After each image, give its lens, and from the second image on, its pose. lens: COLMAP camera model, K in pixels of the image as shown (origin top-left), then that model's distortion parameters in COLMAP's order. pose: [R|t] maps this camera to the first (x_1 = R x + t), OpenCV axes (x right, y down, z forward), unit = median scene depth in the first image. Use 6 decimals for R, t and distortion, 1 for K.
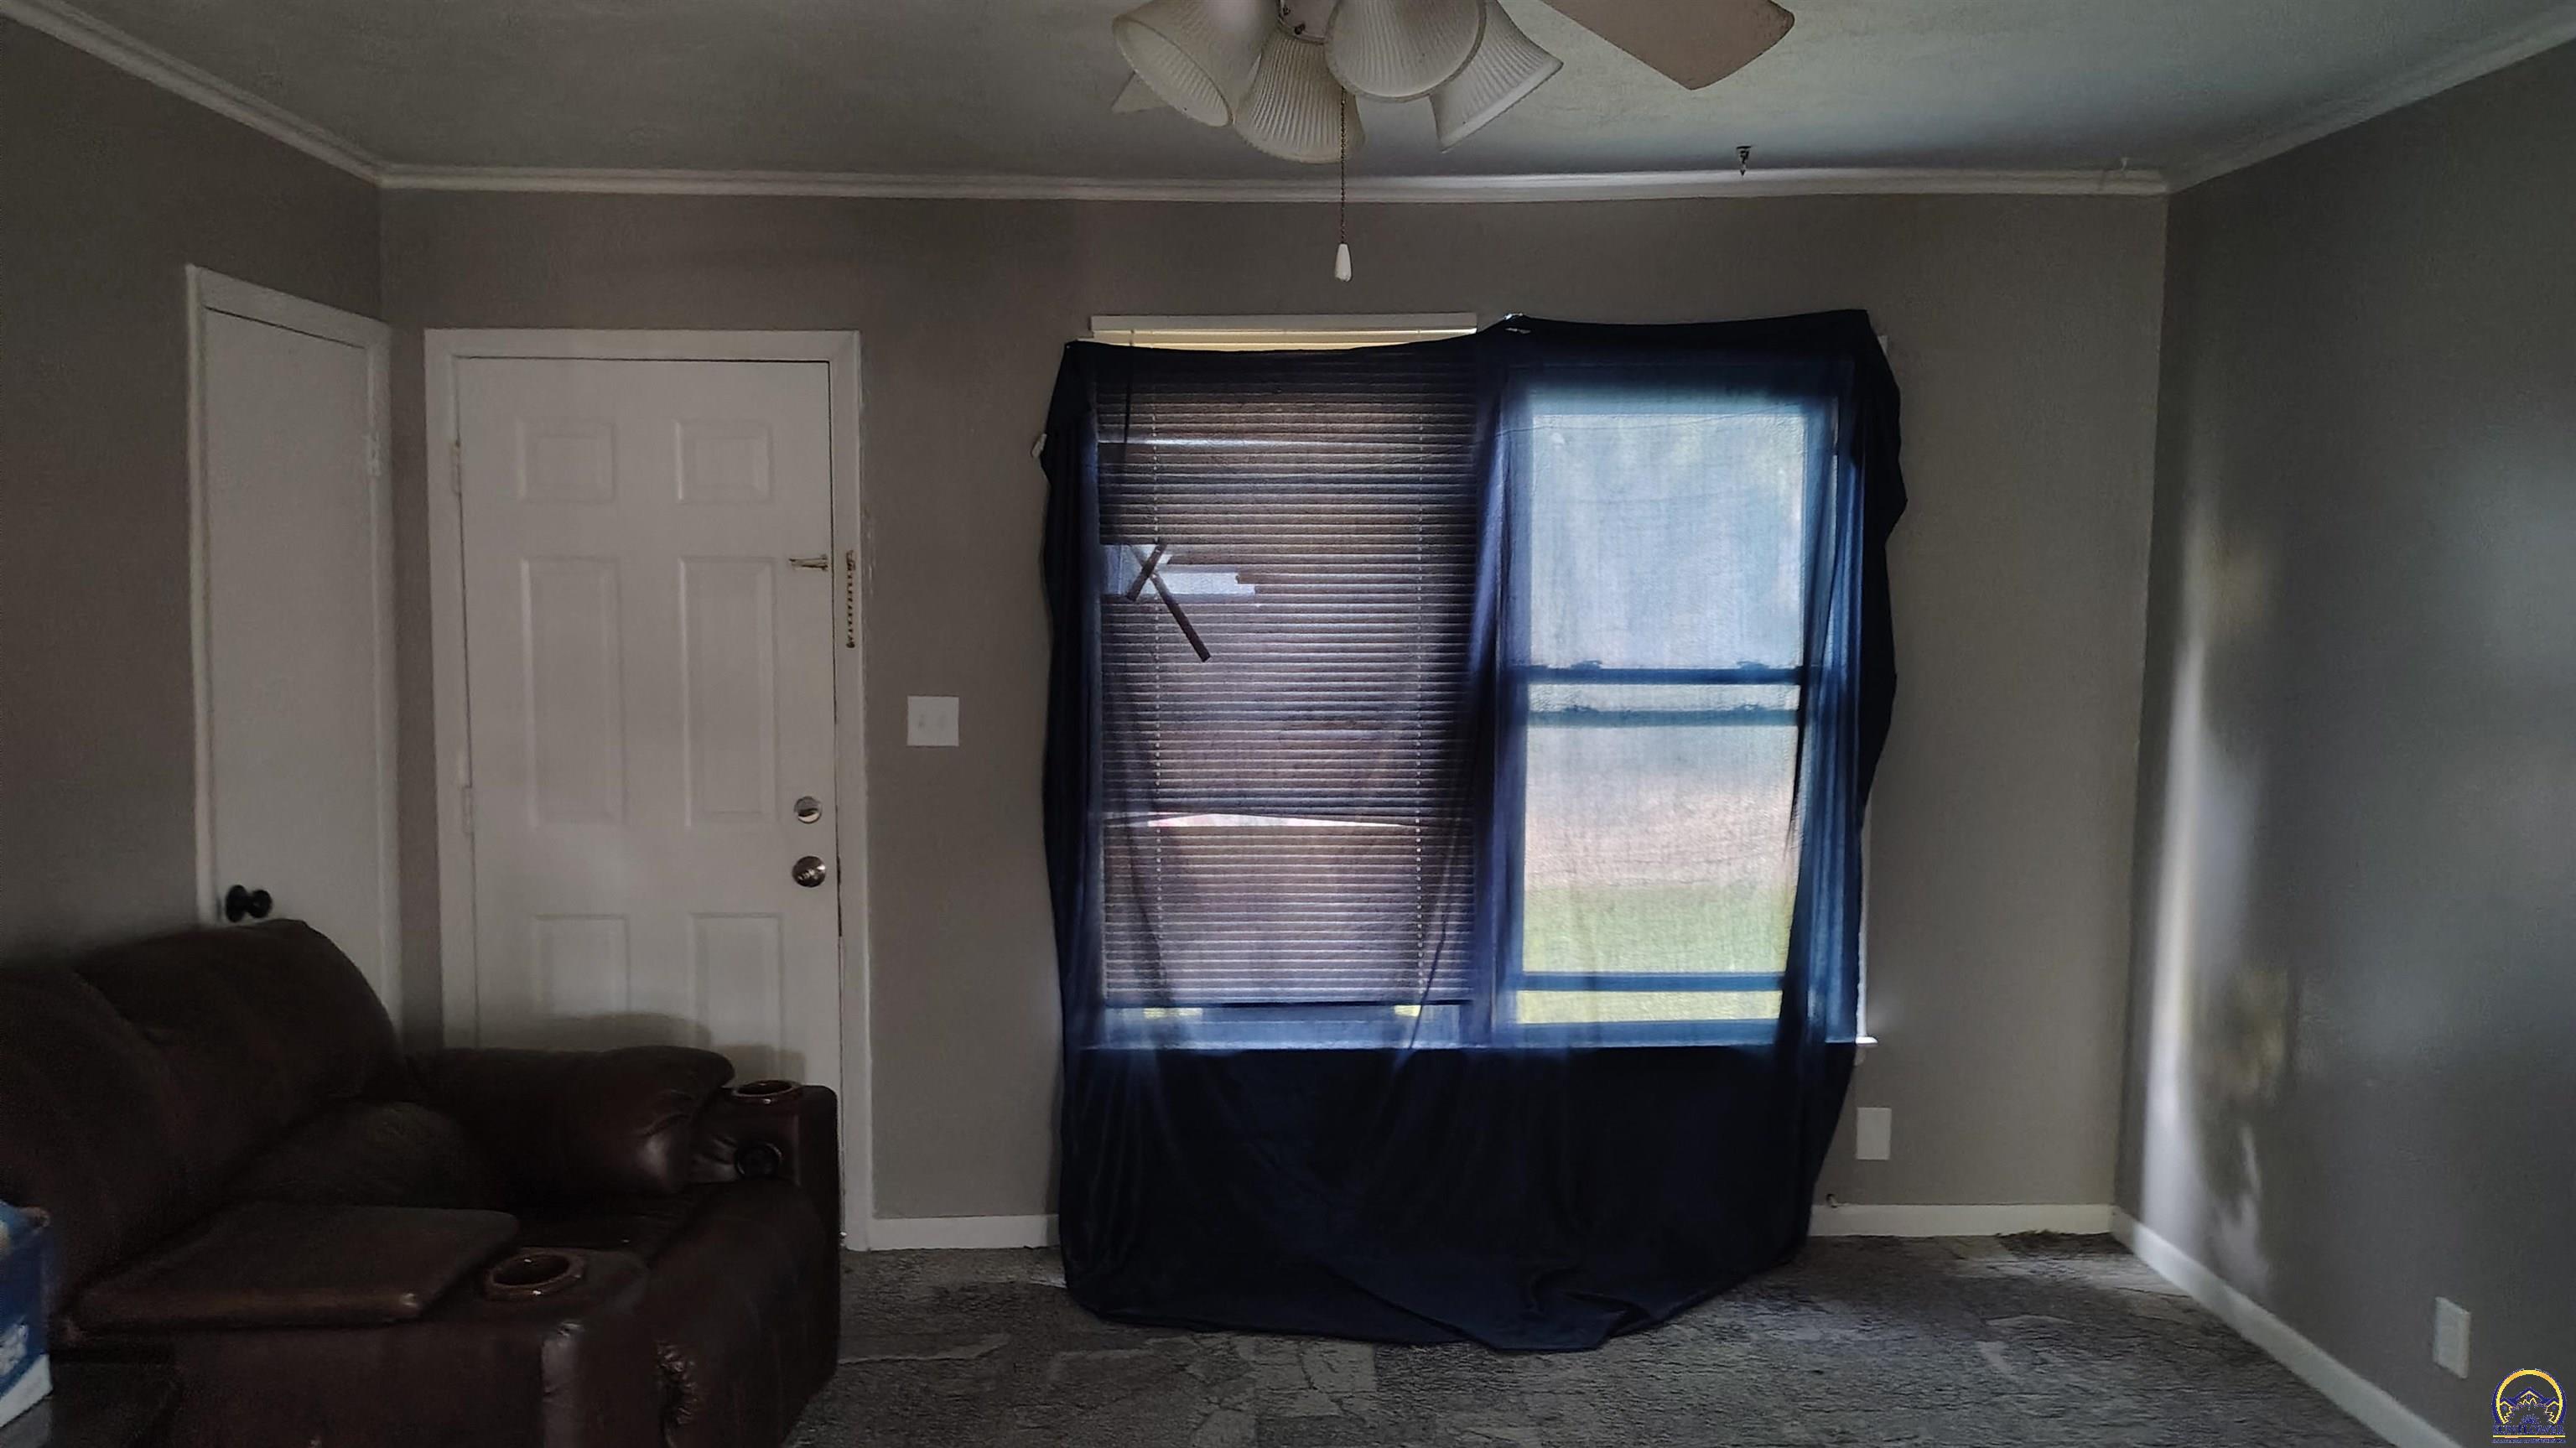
lens RADIAL K [[1730.1, 0, 1288.0], [0, 1730.1, 724.0], [0, 0, 1]] dist [0.007982, -0.004491]
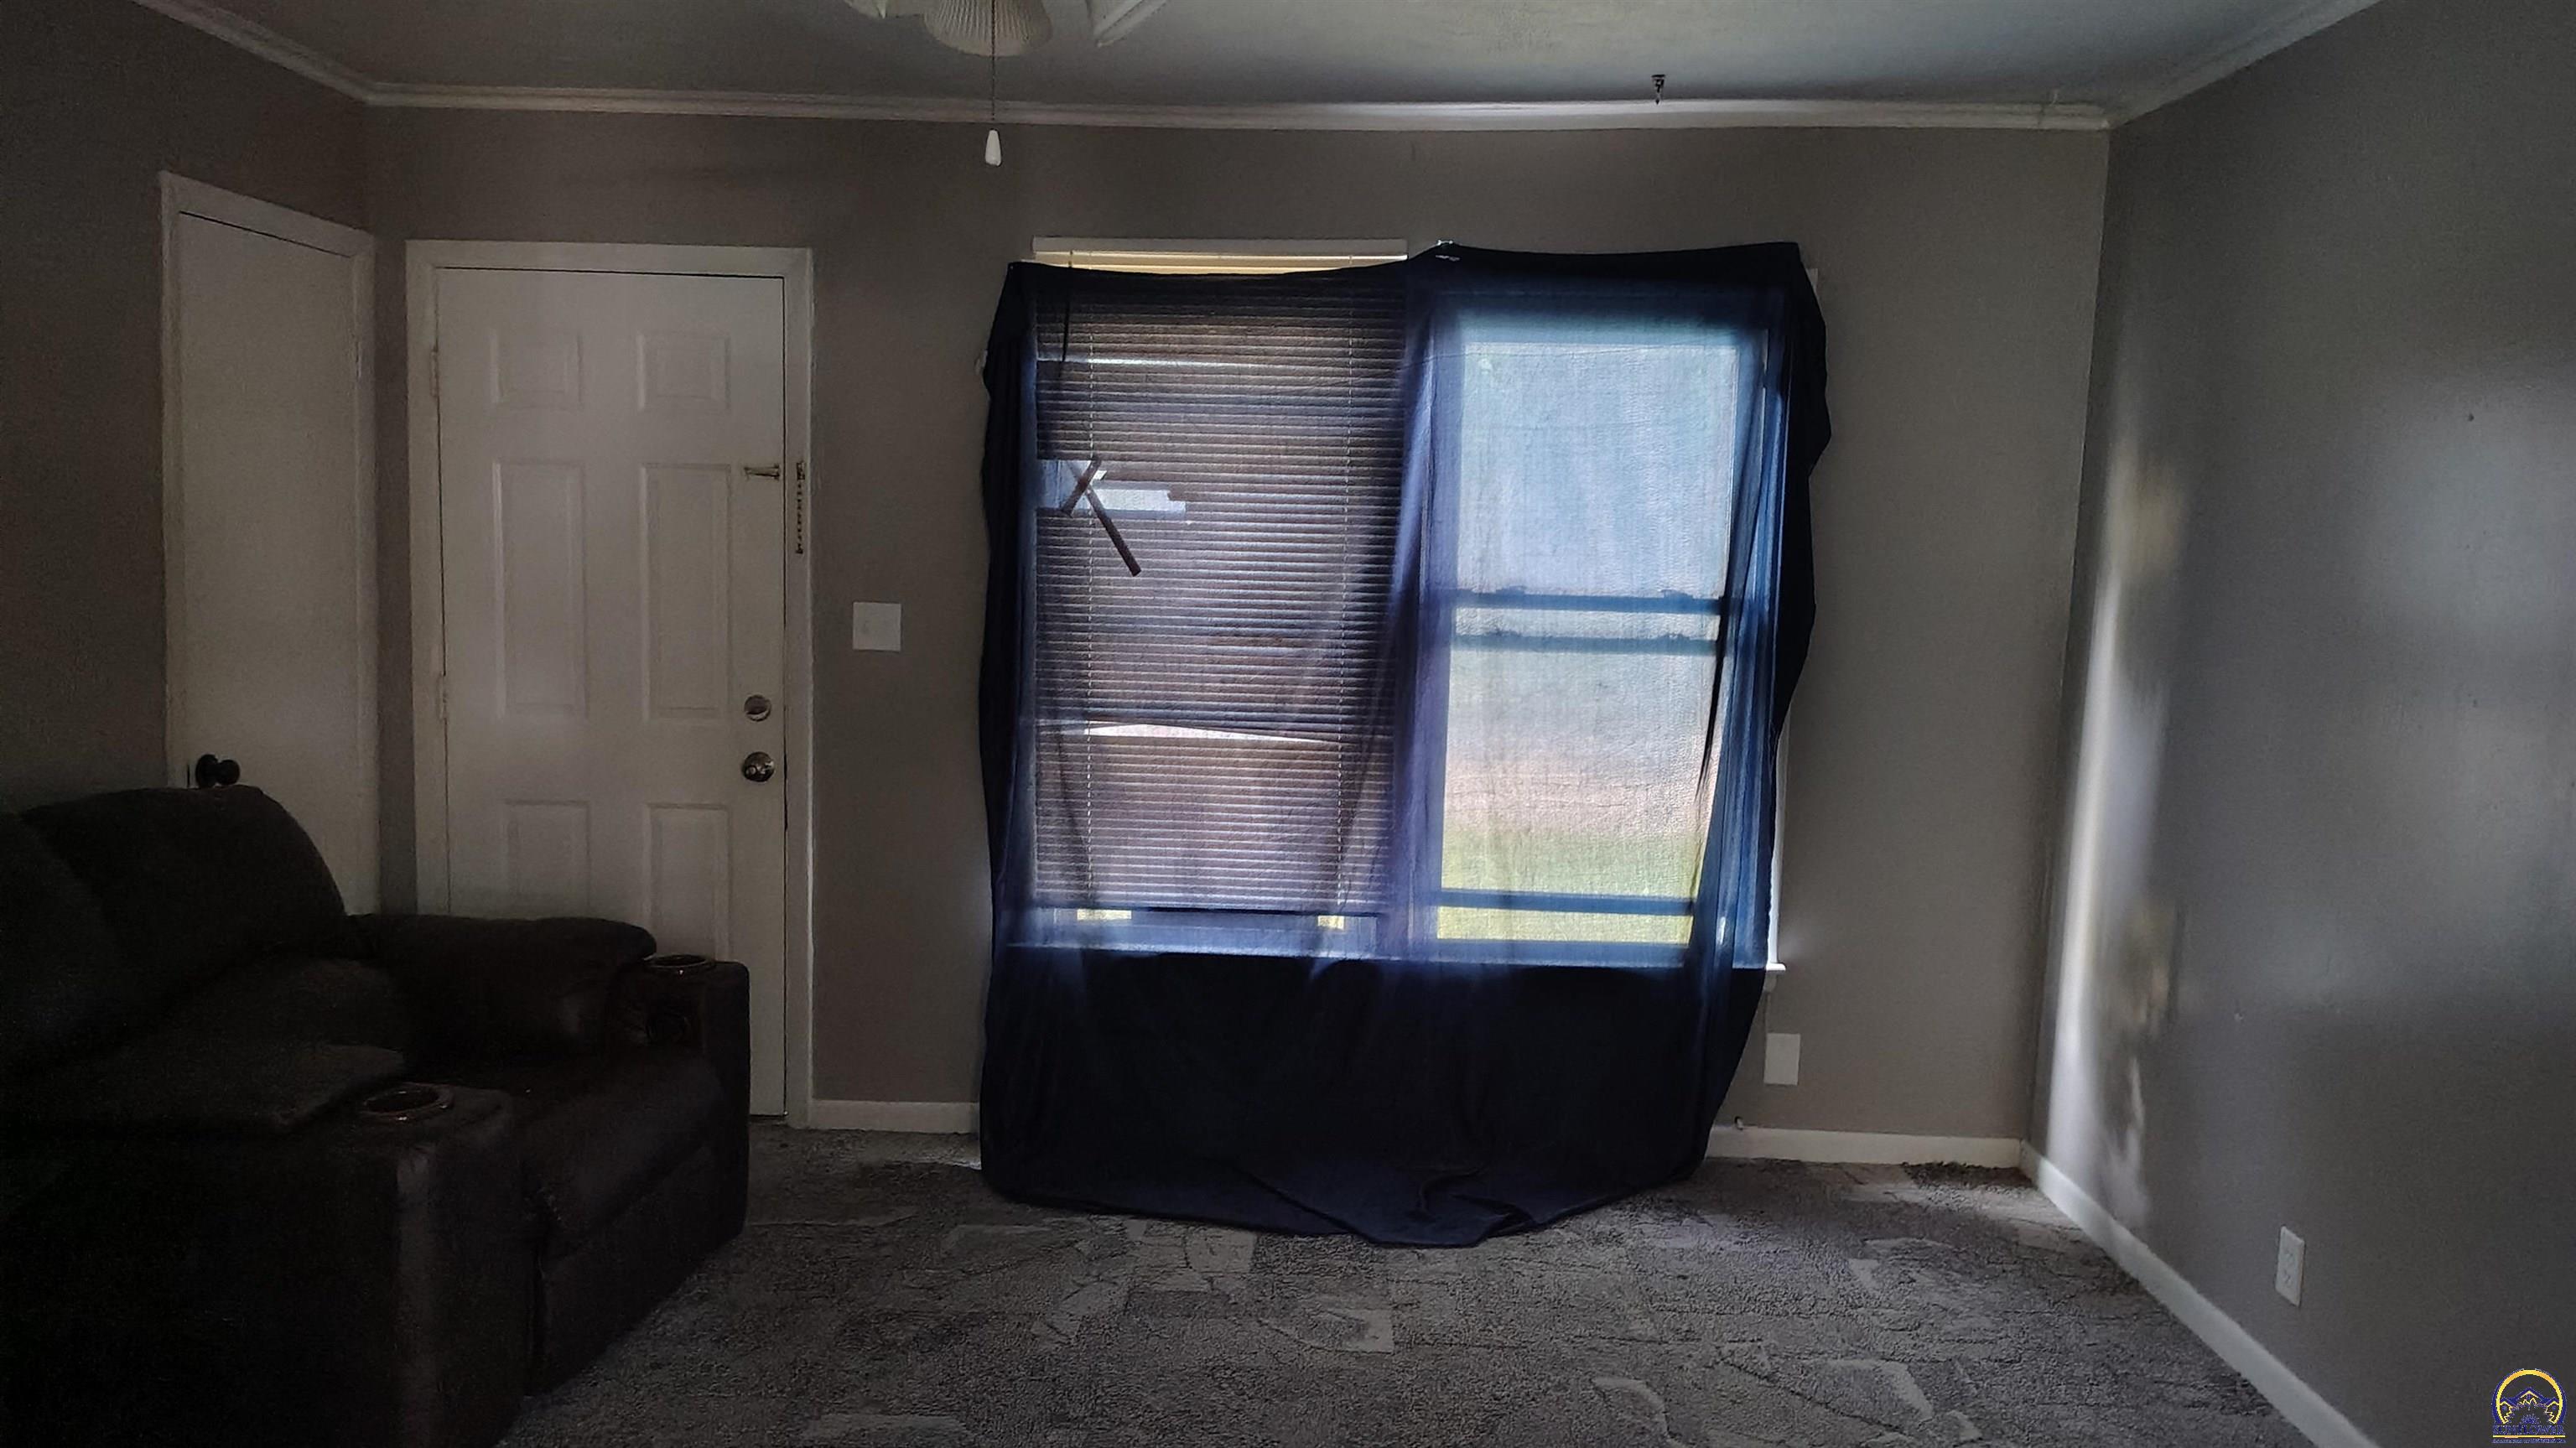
lens RADIAL K [[1735.3, 0, 1288.0], [0, 1735.3, 724.0], [0, 0, 1]] dist [0.003021, 0.001125]
pose [[0.997834, 0.031349, -0.057834, 0.105458], [-0.029644, 0.999107, 0.030108, 0.018312], [0.058727, -0.028328, 0.997872, -0.029994]]
